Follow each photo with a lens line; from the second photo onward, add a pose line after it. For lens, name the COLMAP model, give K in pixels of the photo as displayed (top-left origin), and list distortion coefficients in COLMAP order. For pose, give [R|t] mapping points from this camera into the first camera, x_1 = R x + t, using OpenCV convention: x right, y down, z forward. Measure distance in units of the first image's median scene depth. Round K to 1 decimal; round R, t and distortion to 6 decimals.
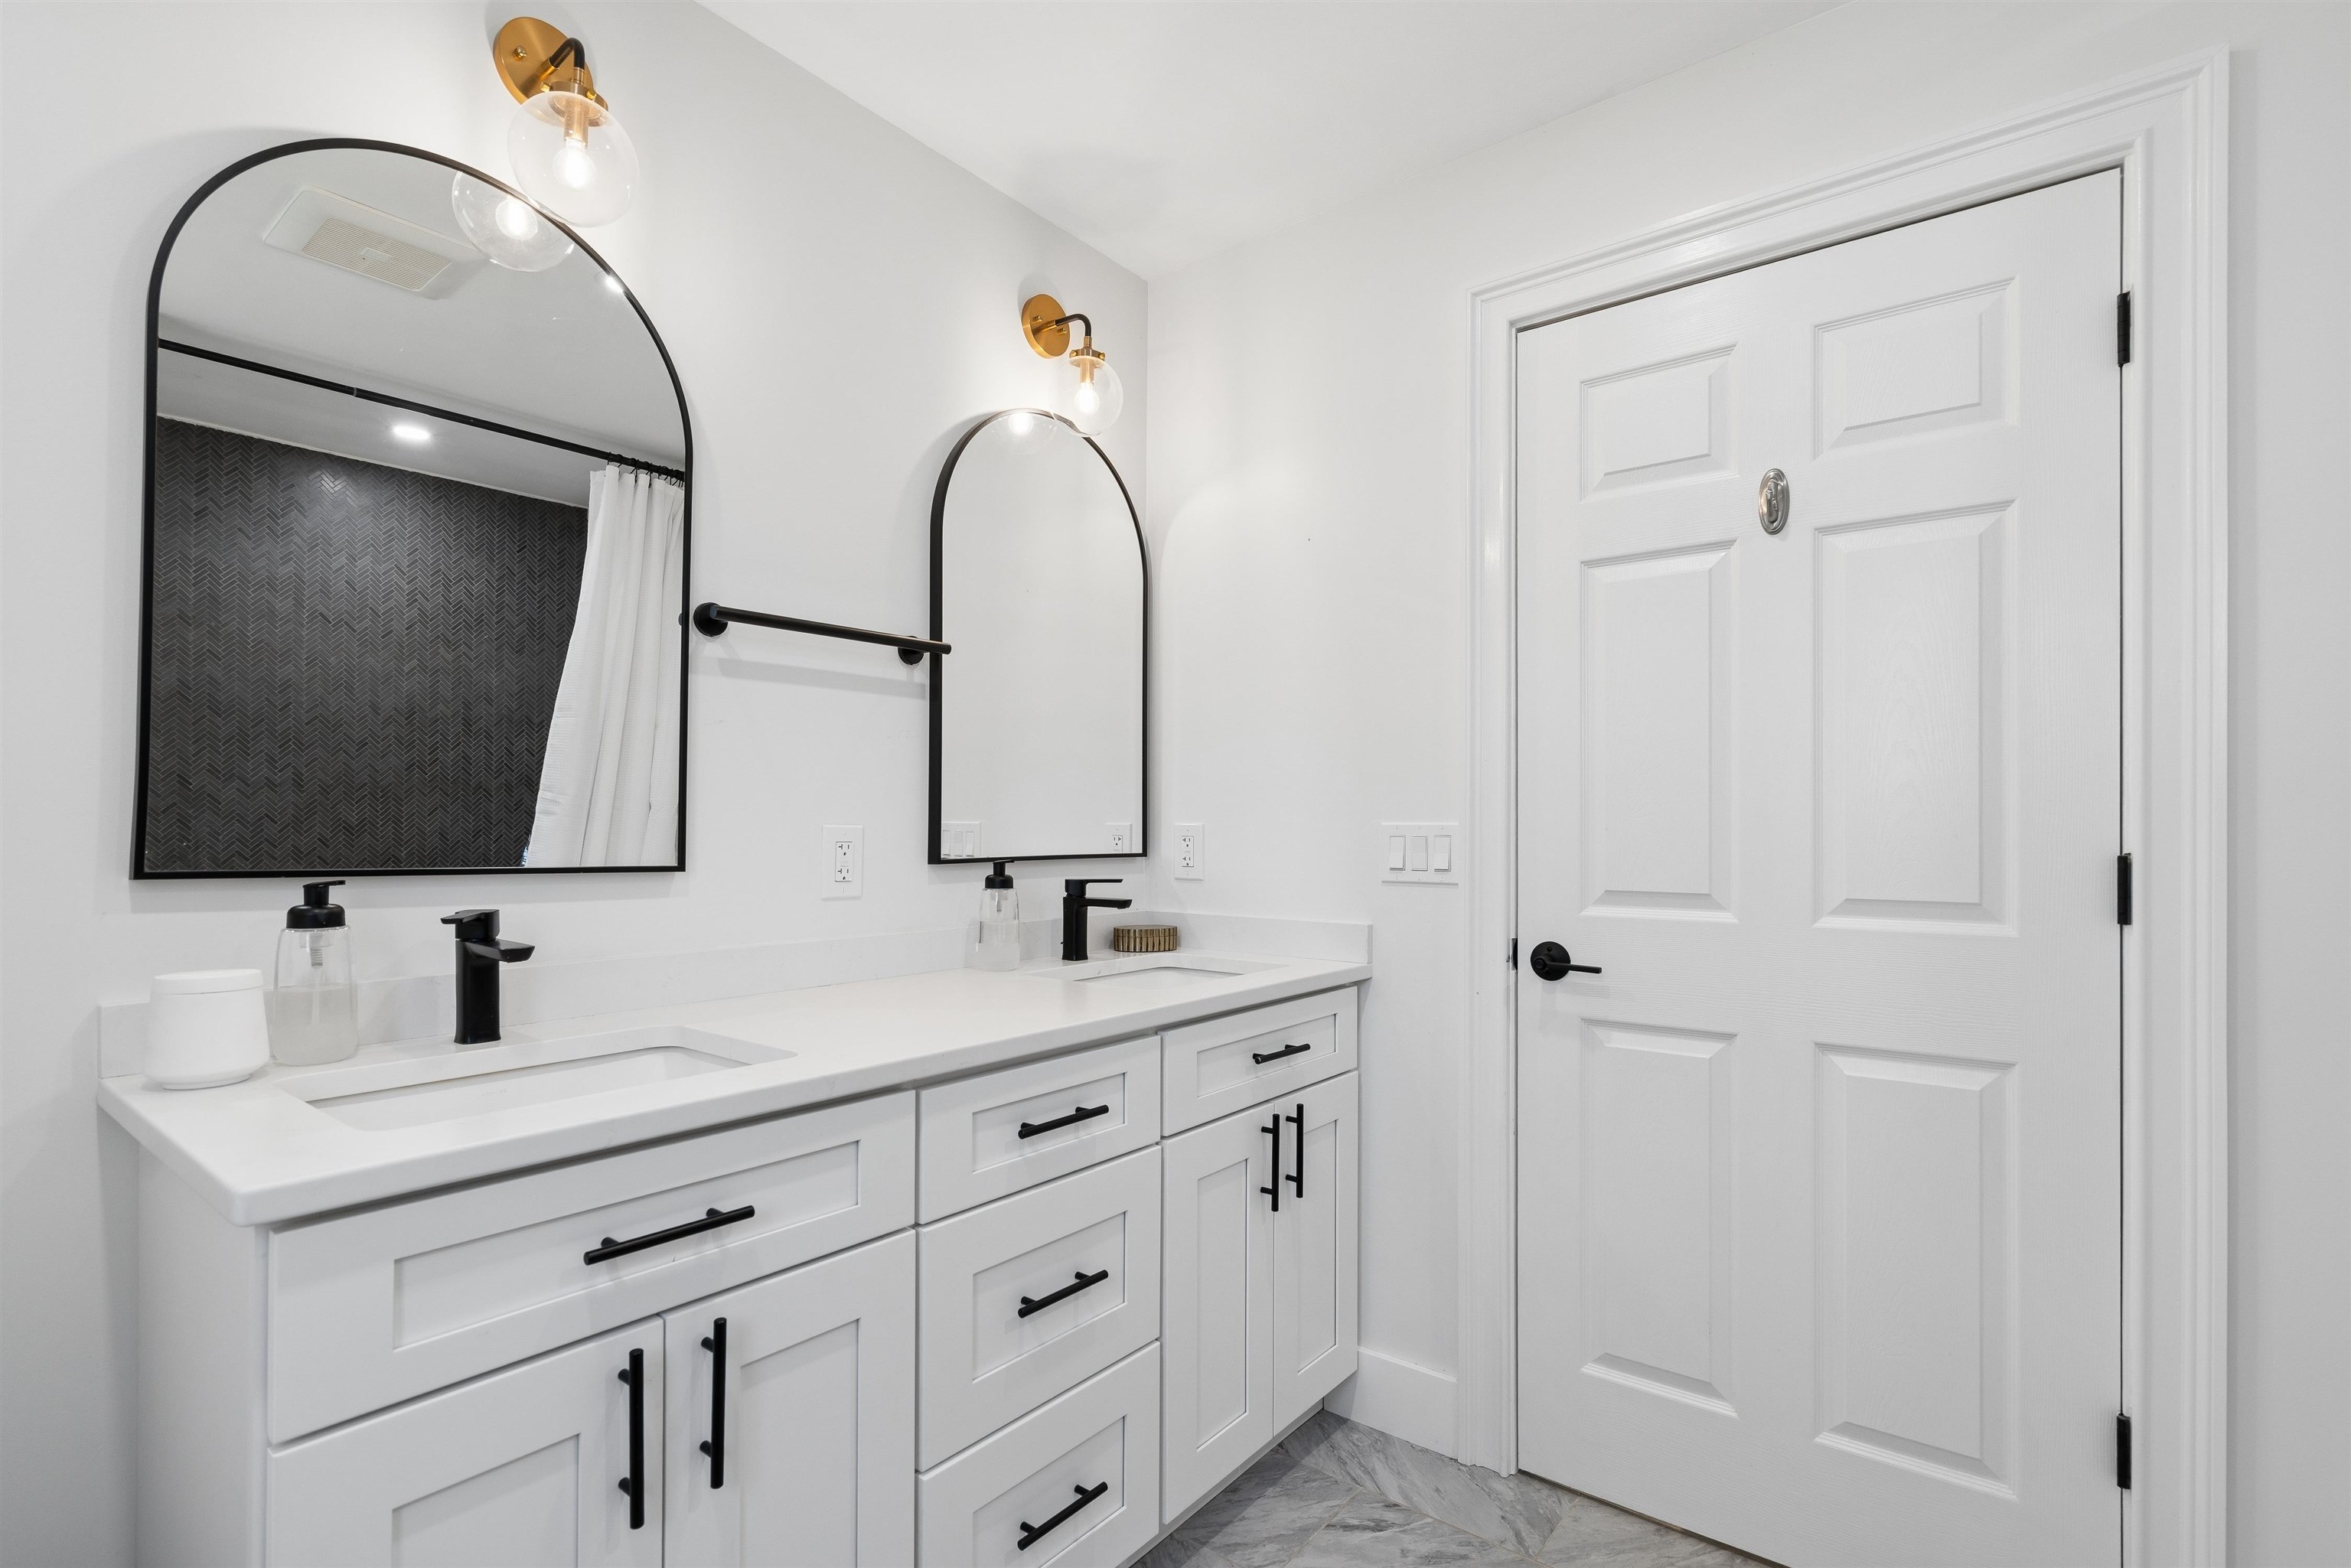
lens RADIAL K [[1116.9, 0, 1161.8], [0, 1116.9, 826.3], [0, 0, 1]] dist [-0.000246, 0.000427]
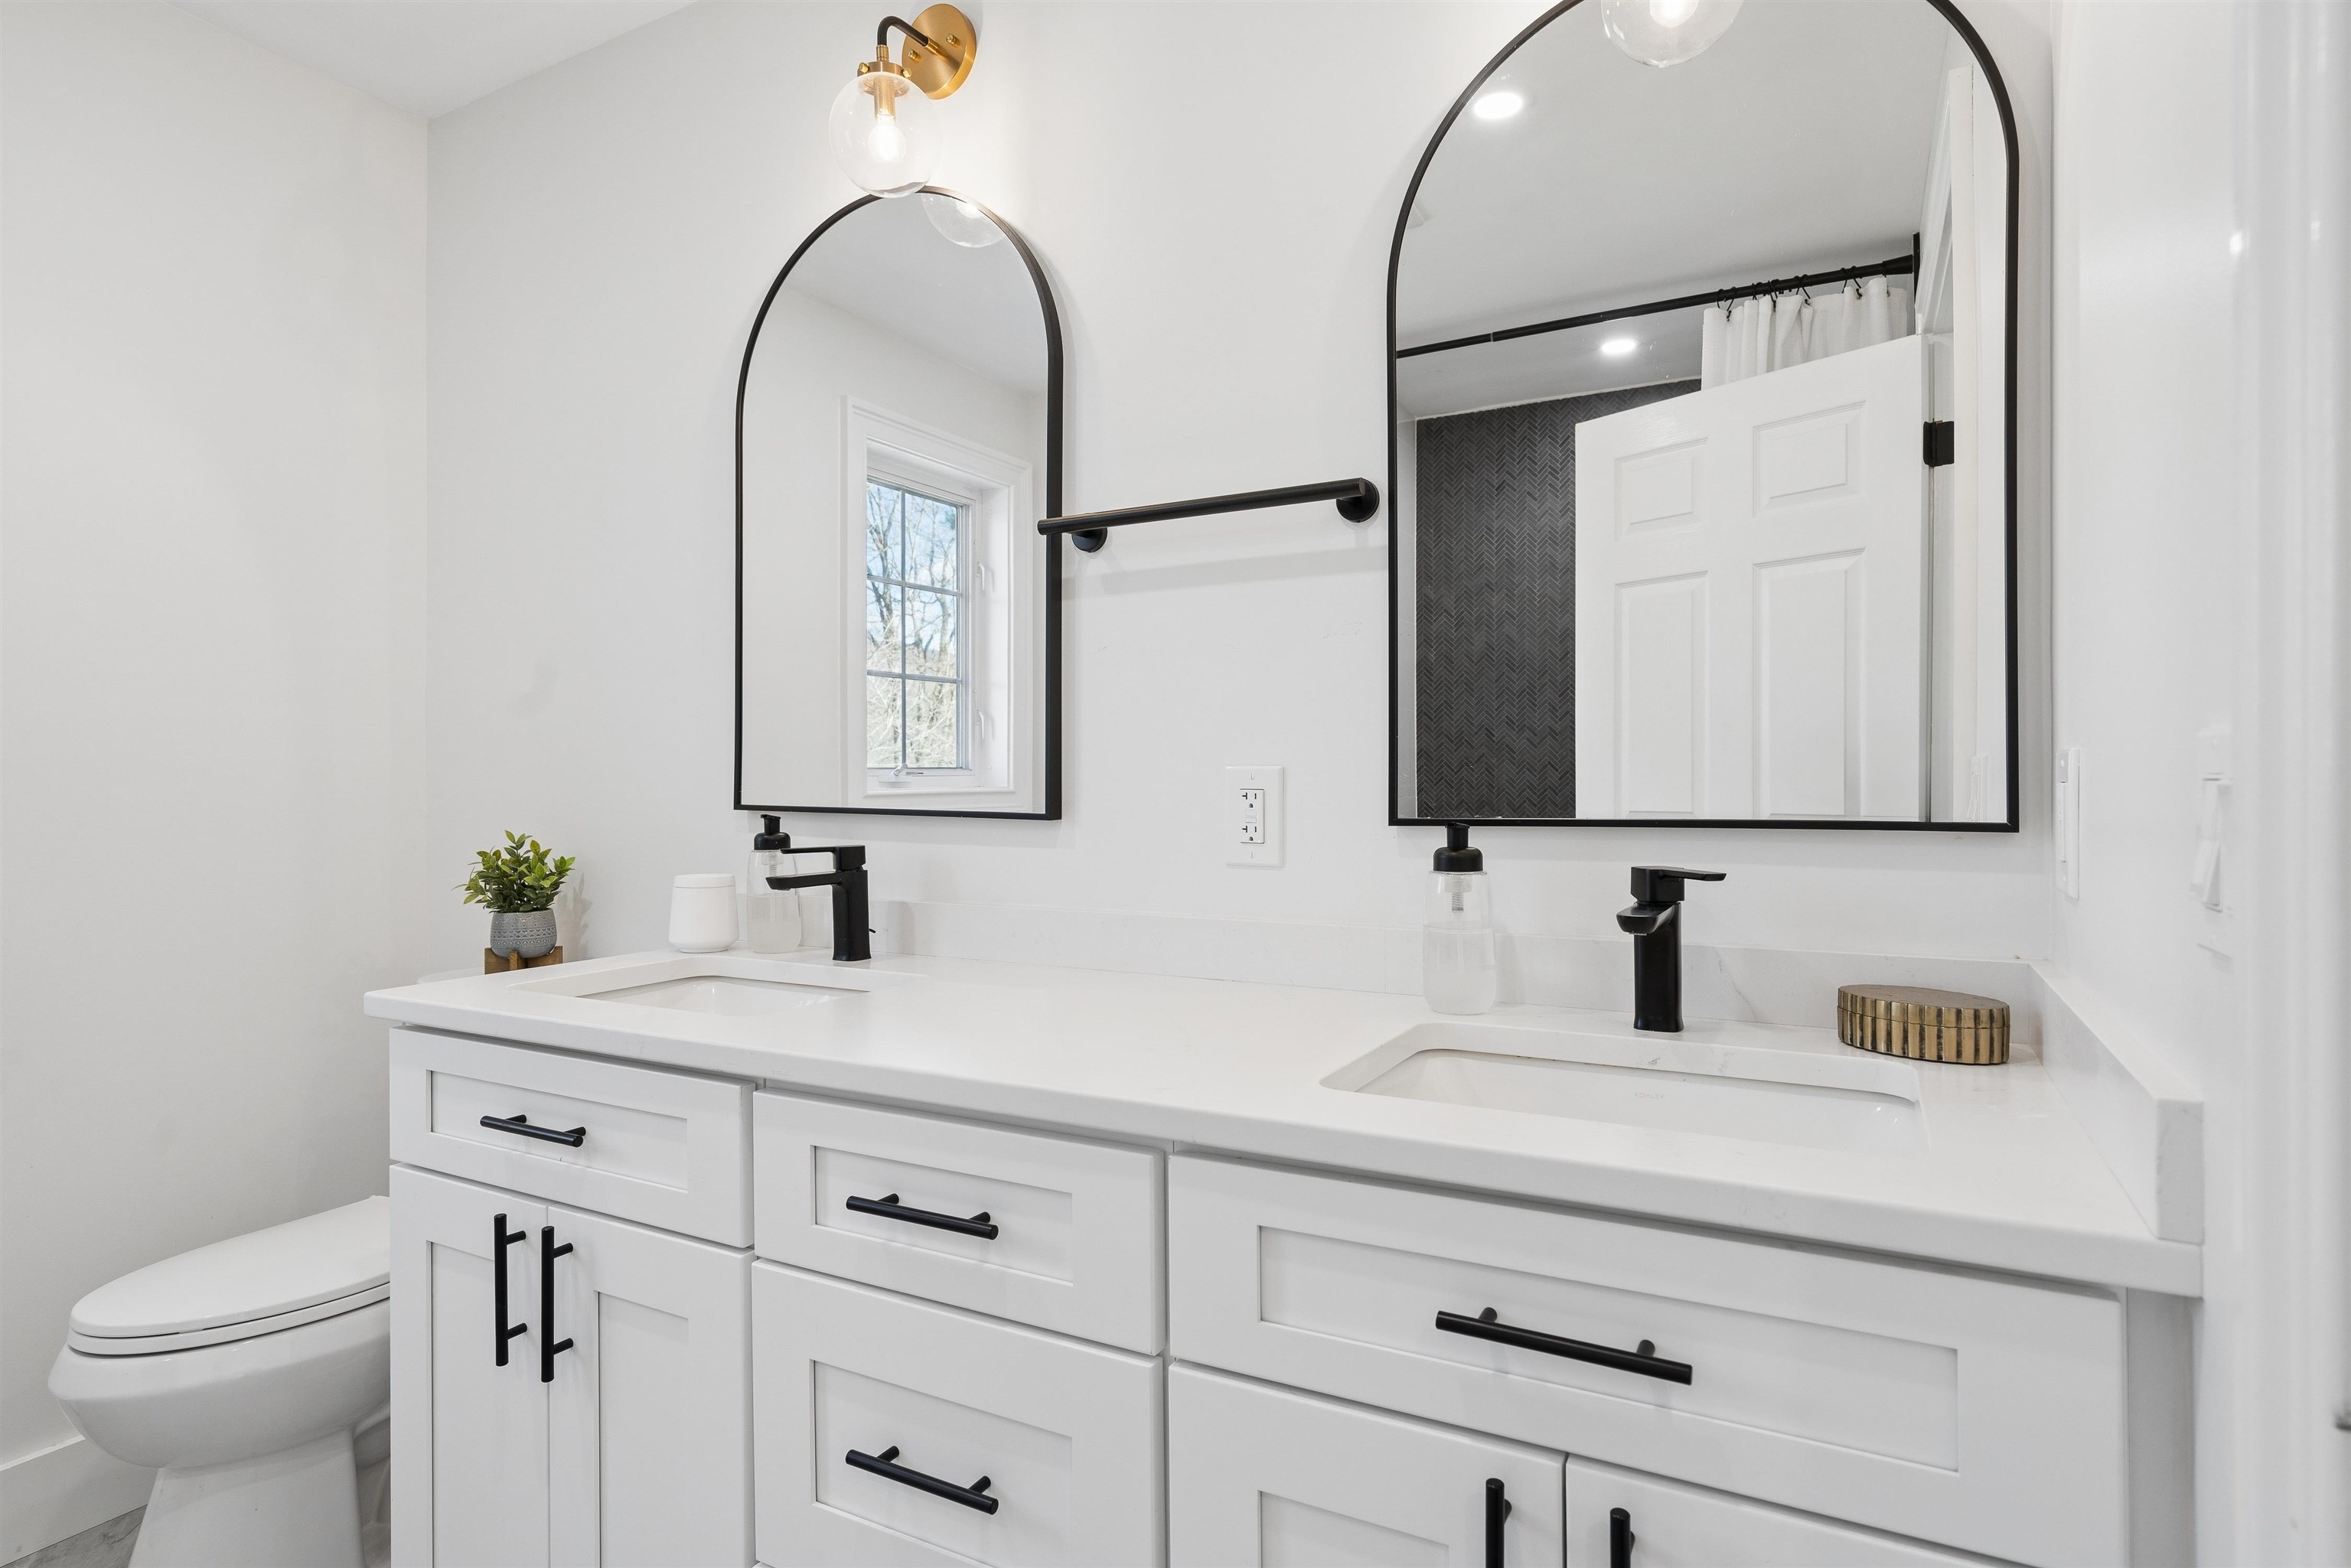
lens RADIAL K [[1268.1, 0, 1170.8], [0, 1268.1, 786.5], [0, 0, 1]] dist [-0.016948, 0.027786]
pose [[0.168492, 0.005392, -0.985688, 0.519450], [0.002315, 0.999980, 0.005866, 0.007103], [0.985700, -0.003271, 0.168476, 0.801223]]
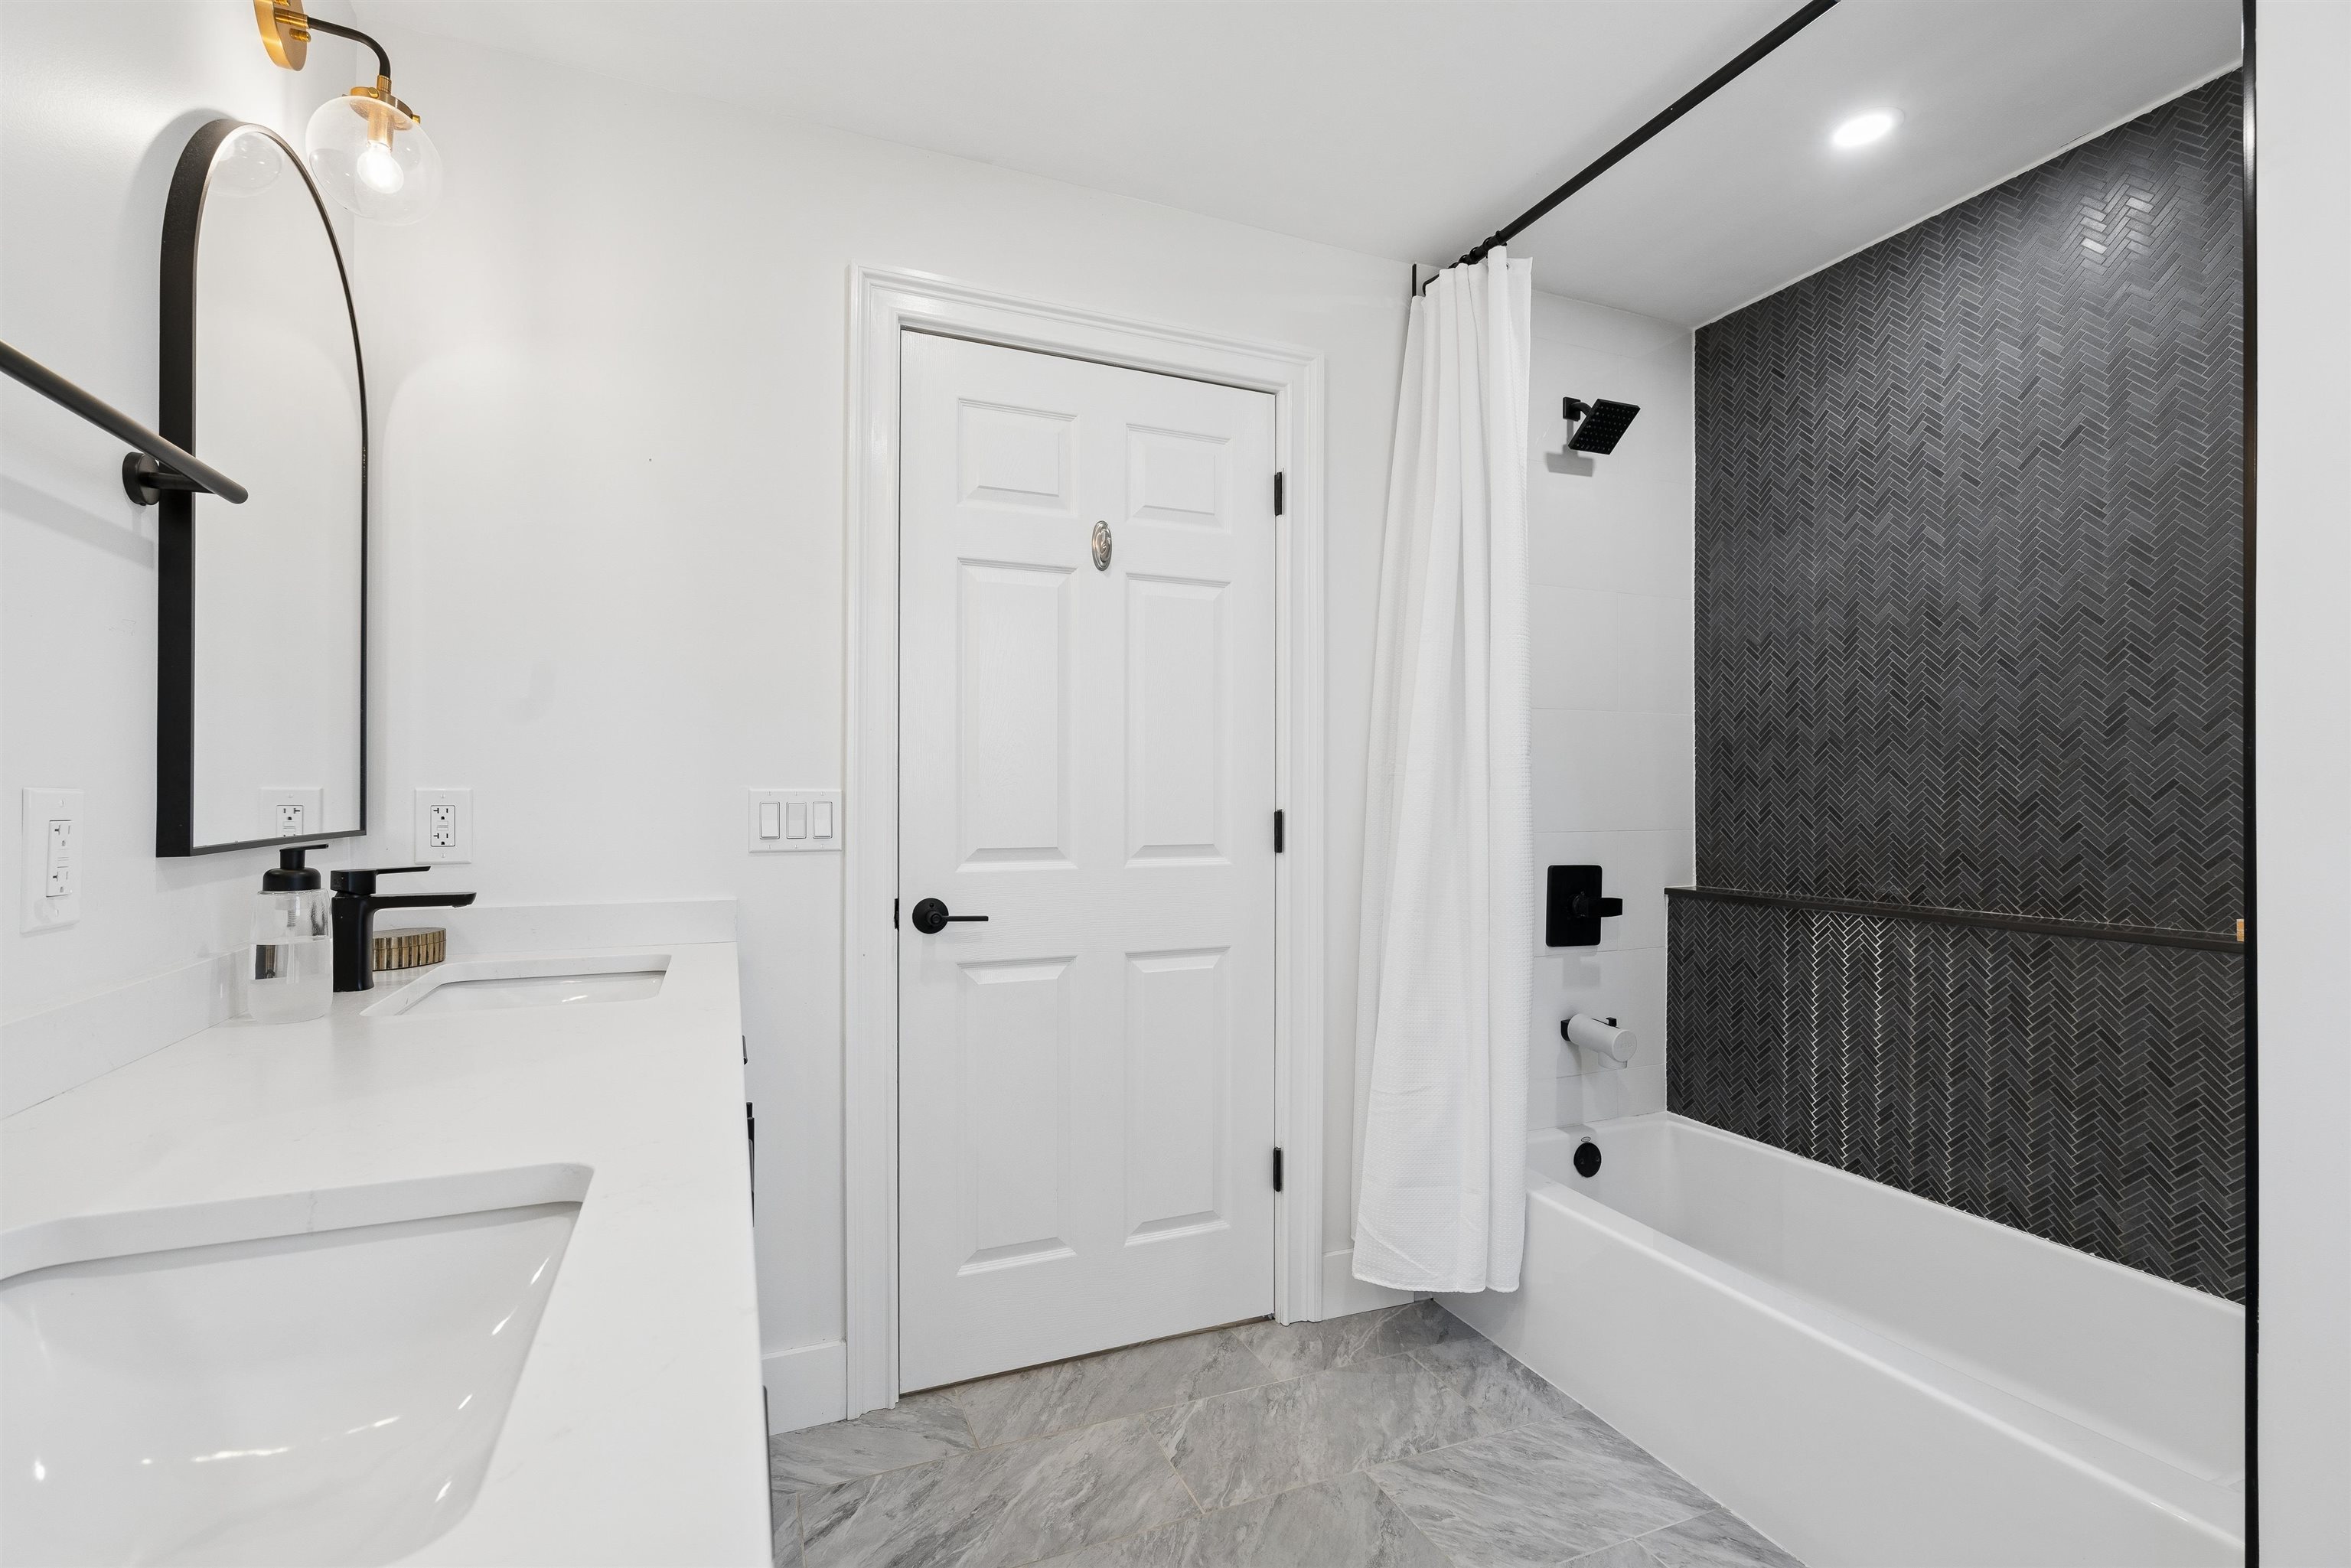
lens RADIAL K [[1072.1, 0, 1162.7], [0, 1072.1, 797.9], [0, 0, 1]] dist [-0.011936, 0.007924]
pose [[0.472372, -0.001981, 0.881397, -0.475562], [-0.000181, 0.999997, 0.002344, 0.002538], [-0.881399, -0.001266, 0.472371, 0.306085]]
